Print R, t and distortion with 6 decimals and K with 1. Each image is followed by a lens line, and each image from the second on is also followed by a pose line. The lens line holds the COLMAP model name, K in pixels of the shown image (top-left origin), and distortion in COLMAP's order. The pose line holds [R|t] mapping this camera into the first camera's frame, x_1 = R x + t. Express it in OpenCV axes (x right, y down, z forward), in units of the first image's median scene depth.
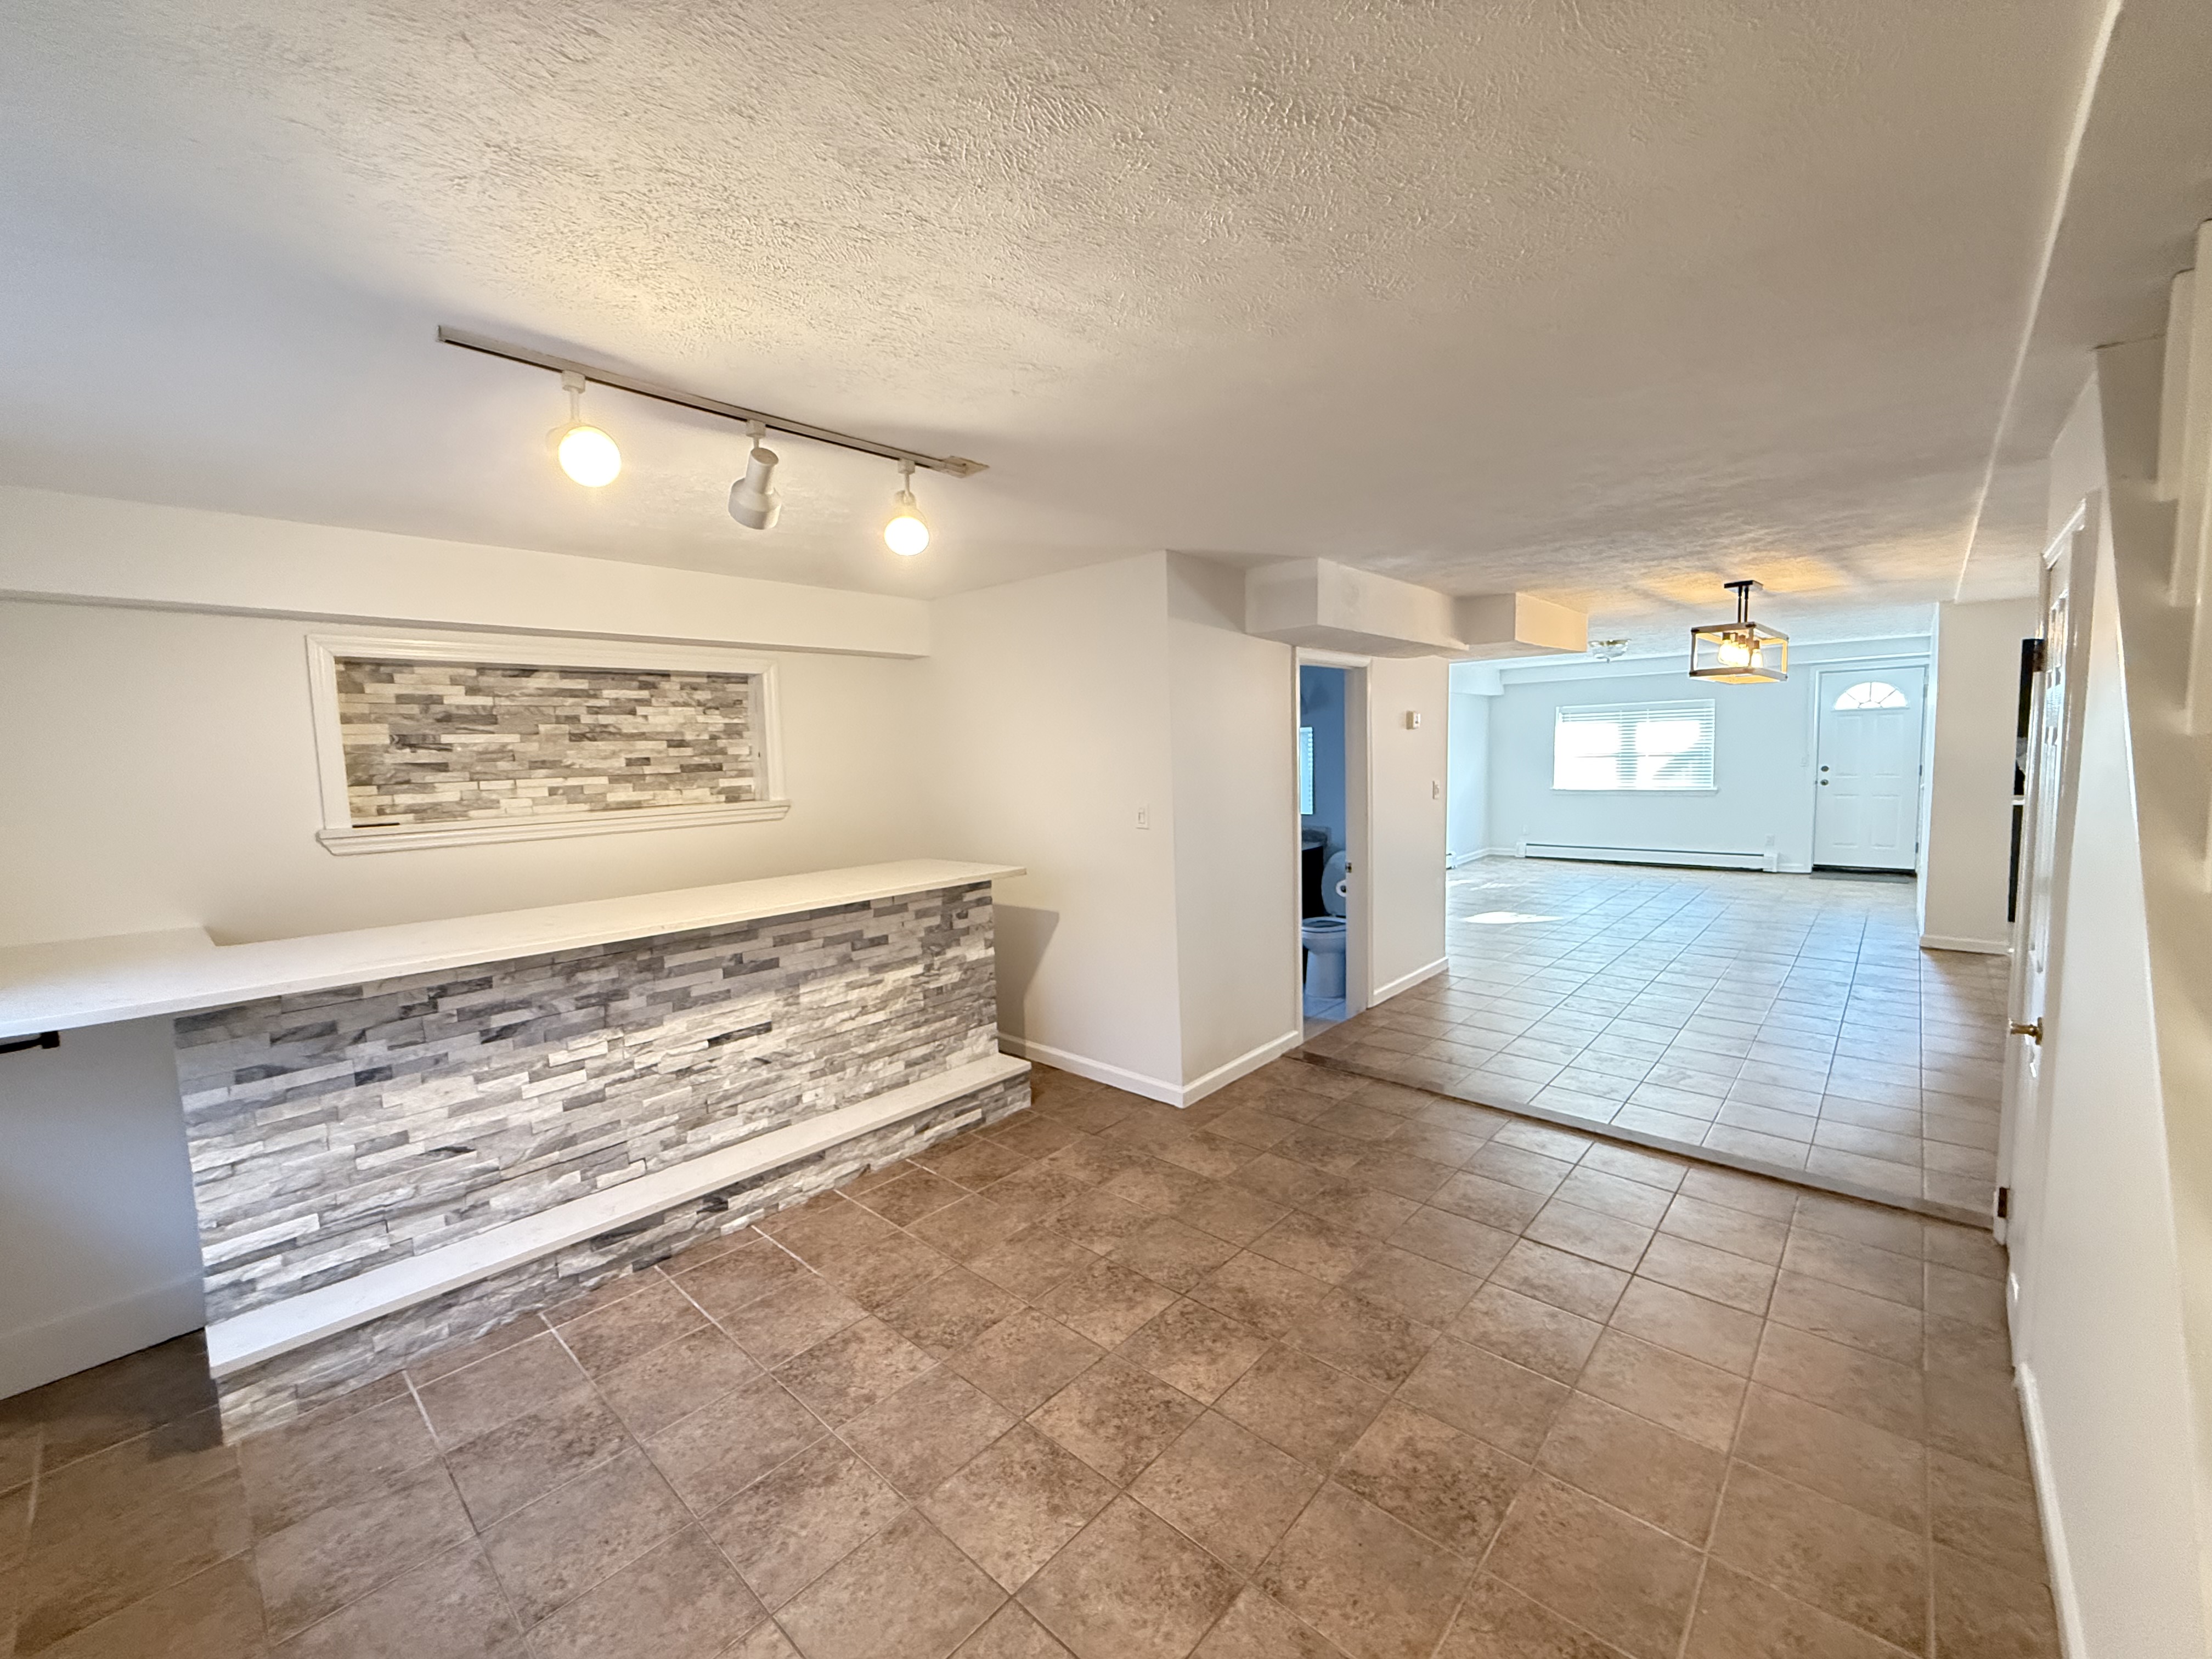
lens RADIAL K [[876.6, 0, 1100.2], [0, 876.6, 829.8], [0, 0, 1]] dist [0.000476, -0.000028]
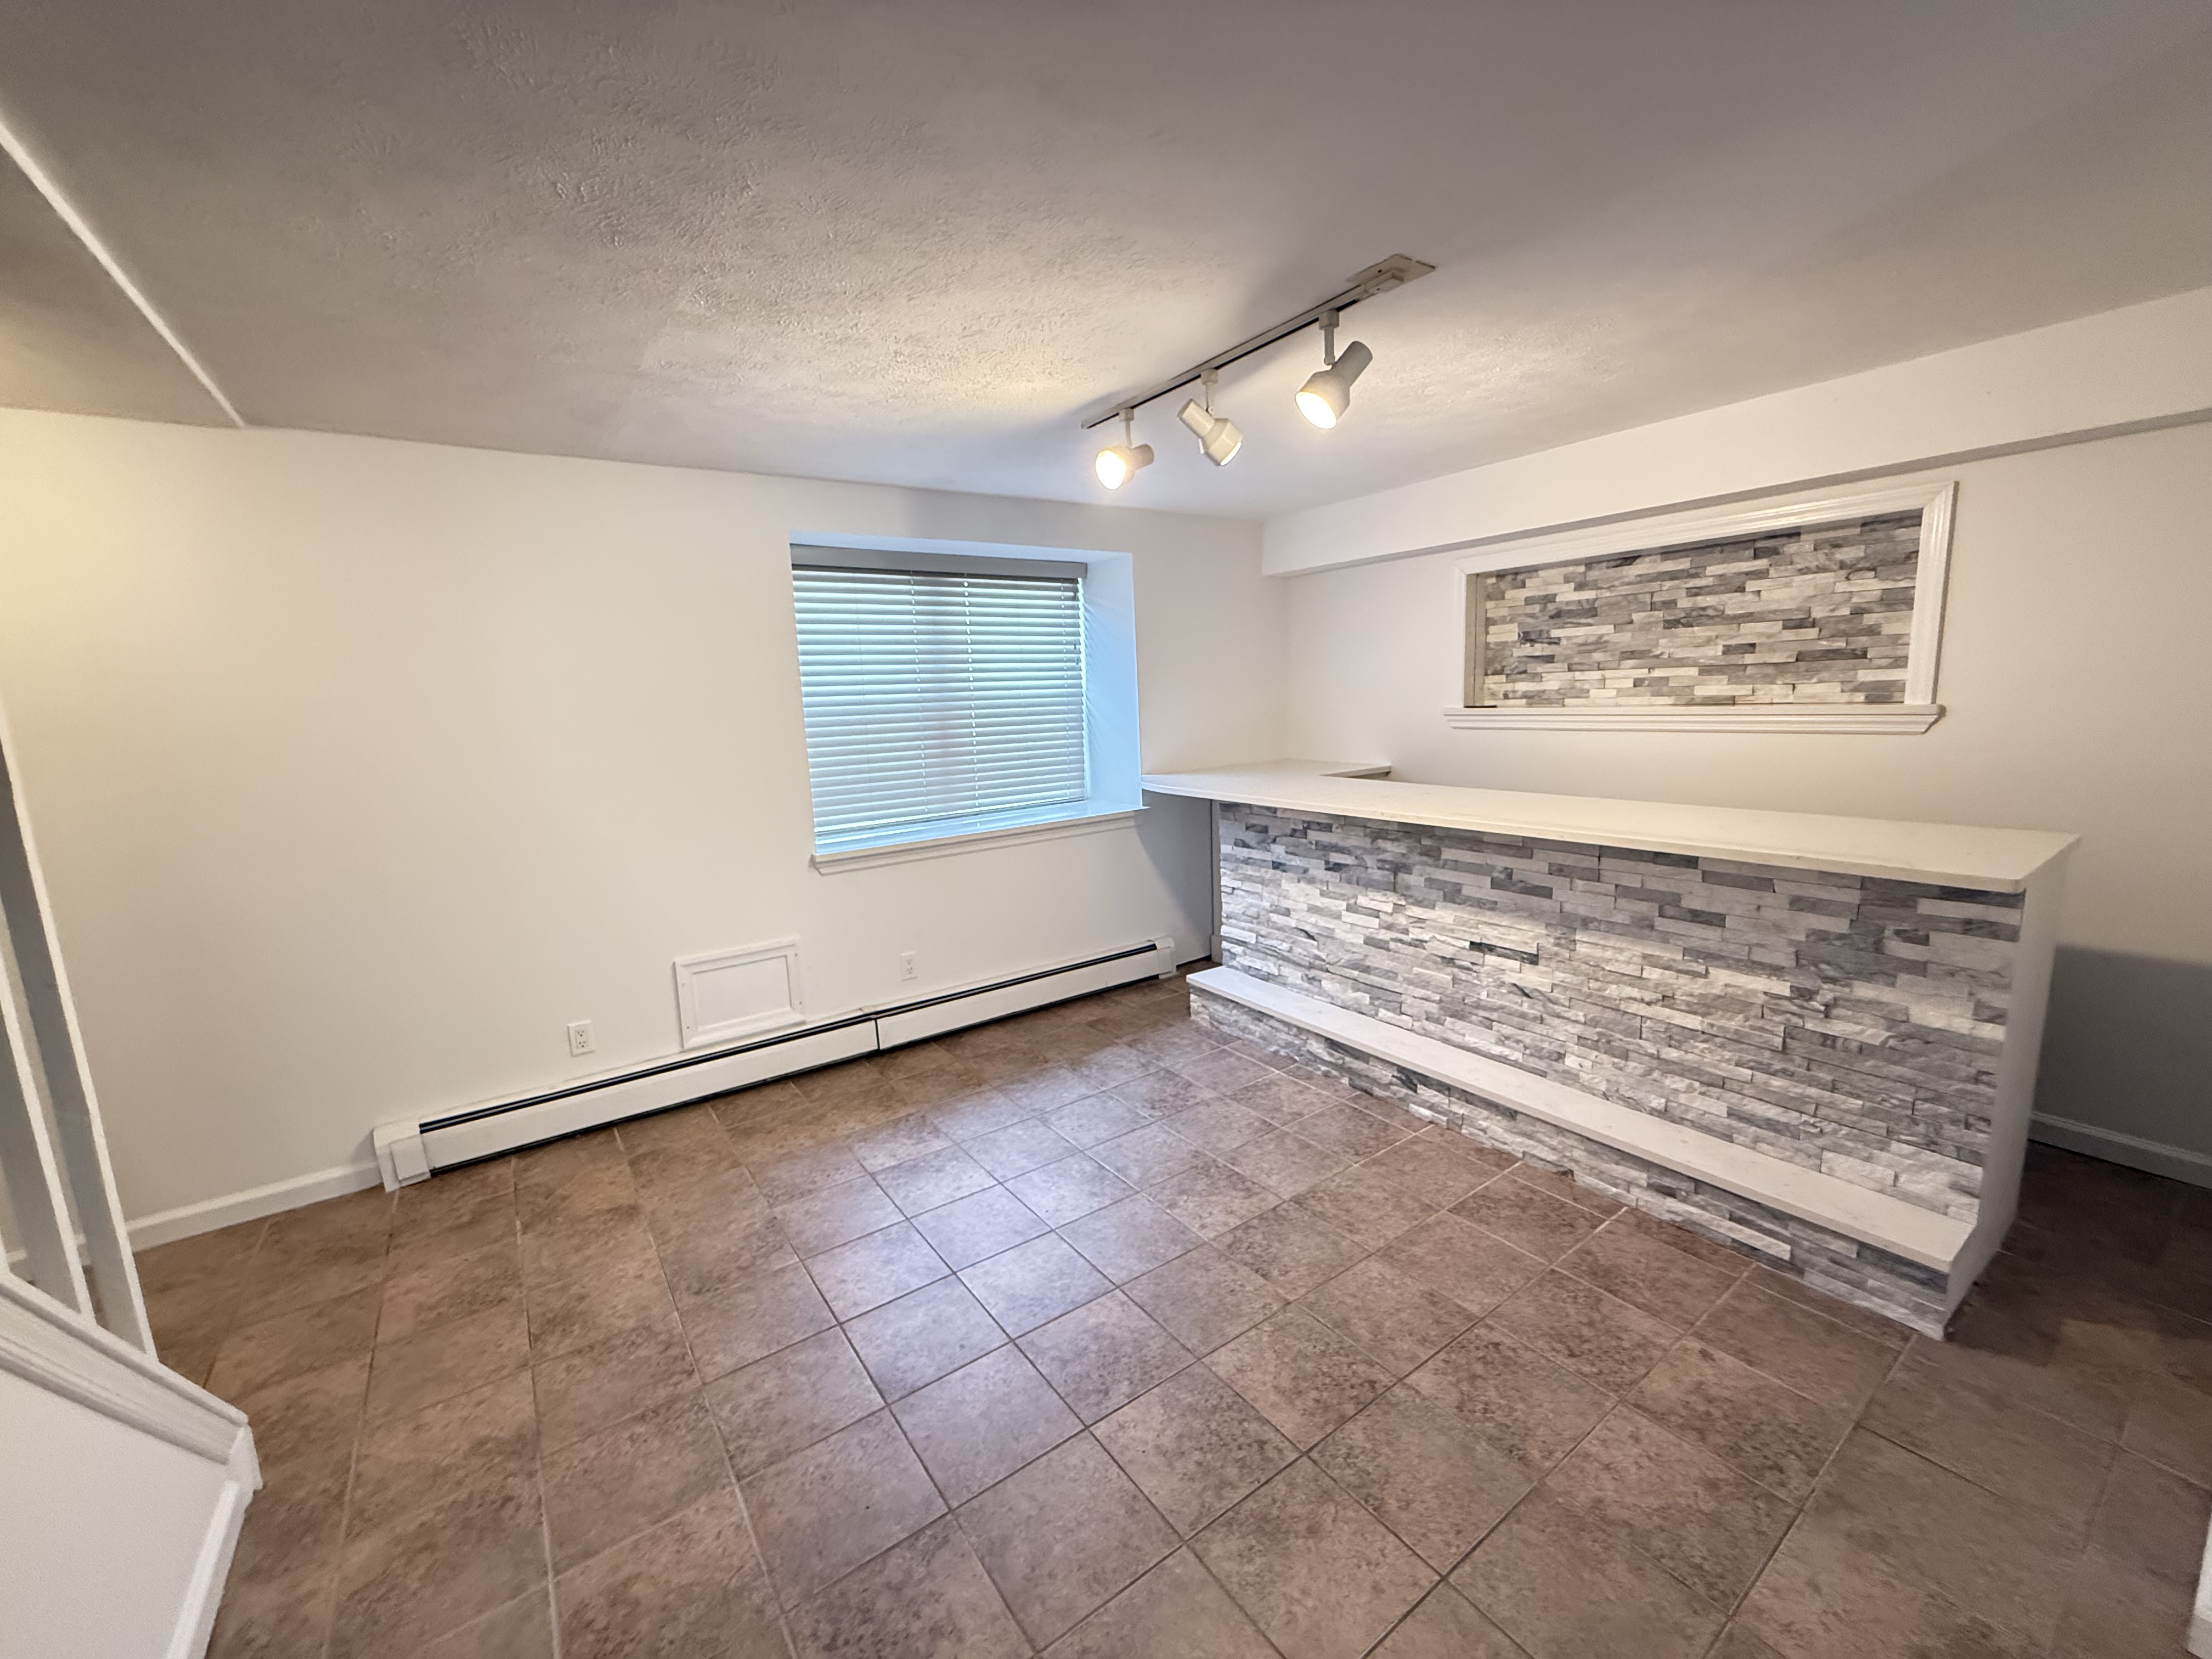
lens RADIAL K [[876.6, 0, 1100.2], [0, 876.6, 829.8], [0, 0, 1]] dist [0.000476, -0.000028]
pose [[-0.203820, 0.192403, -0.959916, 0.532844], [-0.041306, 0.977935, 0.204785, -0.067693], [0.978137, 0.081390, -0.191375, 0.709870]]
